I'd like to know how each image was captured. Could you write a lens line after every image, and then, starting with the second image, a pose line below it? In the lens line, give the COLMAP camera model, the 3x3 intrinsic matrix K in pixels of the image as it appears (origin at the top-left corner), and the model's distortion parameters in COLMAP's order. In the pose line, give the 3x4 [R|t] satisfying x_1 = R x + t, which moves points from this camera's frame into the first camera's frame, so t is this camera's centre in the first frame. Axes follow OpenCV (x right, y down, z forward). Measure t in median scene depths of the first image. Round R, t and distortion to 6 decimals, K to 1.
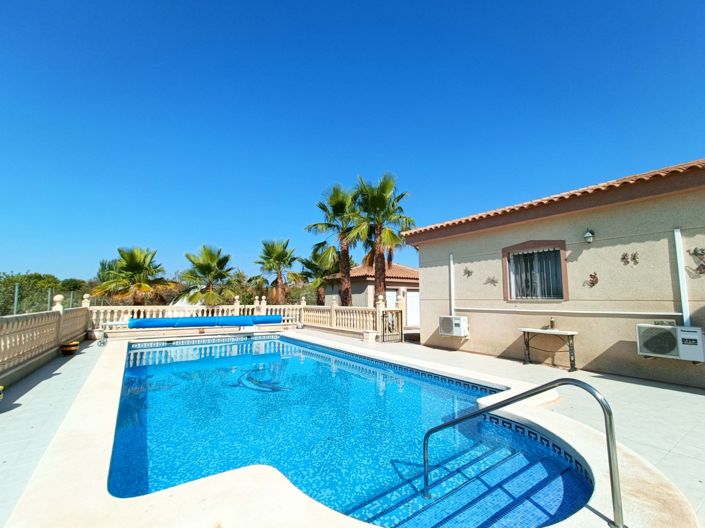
lens RADIAL K [[311.8, 0, 352.5], [0, 311.8, 264.0], [0, 0, 1]] dist [-0.000377, 0.000273]
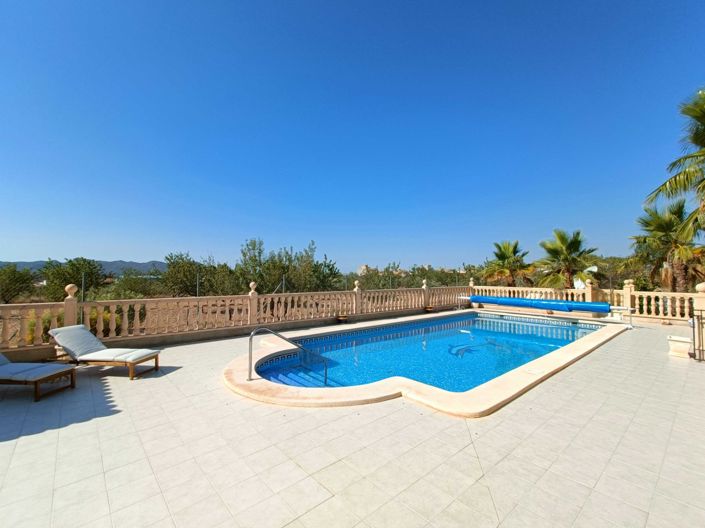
lens RADIAL K [[313.6, 0, 354.0], [0, 313.6, 265.1], [0, 0, 1]] dist [-0.000936, -0.000405]
pose [[0.124669, -0.033642, -0.991628, 0.623973], [0.107895, 0.993958, -0.020156, 0.002811], [0.986314, -0.104479, 0.127546, 0.256803]]
